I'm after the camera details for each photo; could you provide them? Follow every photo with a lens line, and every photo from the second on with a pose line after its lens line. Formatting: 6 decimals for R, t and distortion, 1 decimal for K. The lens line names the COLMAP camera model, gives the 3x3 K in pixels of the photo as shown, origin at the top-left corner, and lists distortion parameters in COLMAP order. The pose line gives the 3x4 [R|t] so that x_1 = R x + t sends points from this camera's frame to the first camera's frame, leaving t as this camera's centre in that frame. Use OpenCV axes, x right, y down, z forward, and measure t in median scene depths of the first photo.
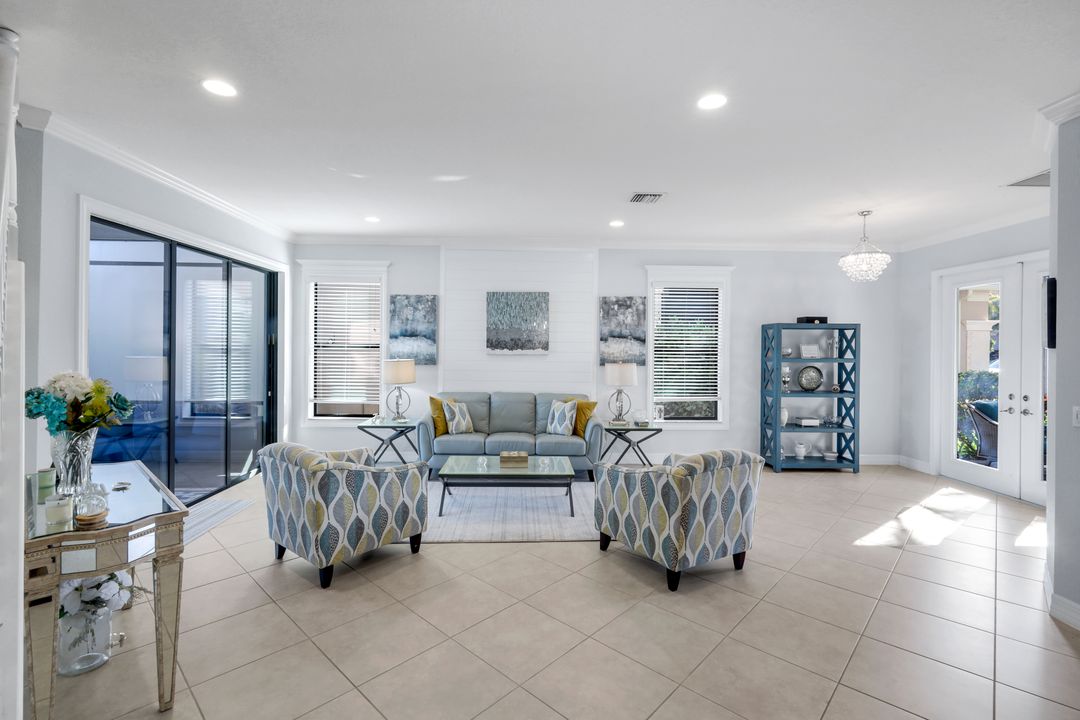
lens RADIAL K [[504.9, 0, 540.4], [0, 504.9, 353.5], [0, 0, 1]] dist [0.000037, 0.000315]
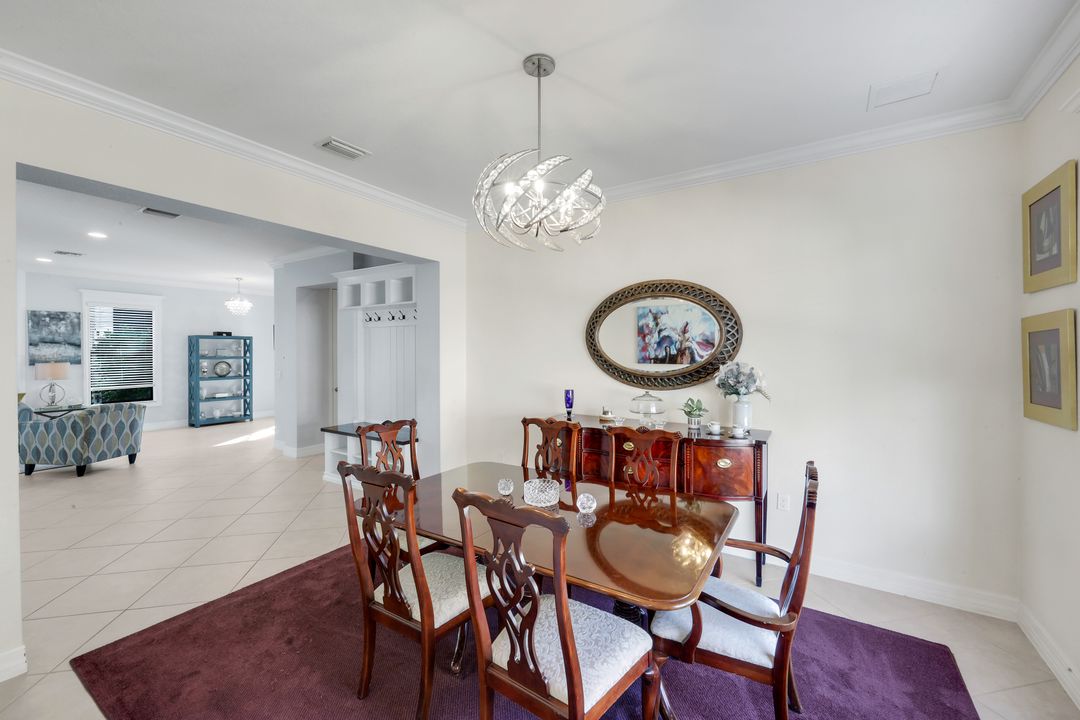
lens RADIAL K [[442.8, 0, 537.7], [0, 442.8, 355.7], [0, 0, 1]] dist [0.000626, 0.000132]
pose [[0.580214, -0.014249, 0.814340, -0.046686], [0.012326, 0.999886, 0.008713, 0.006290], [-0.814371, 0.004982, 0.580323, -0.677874]]
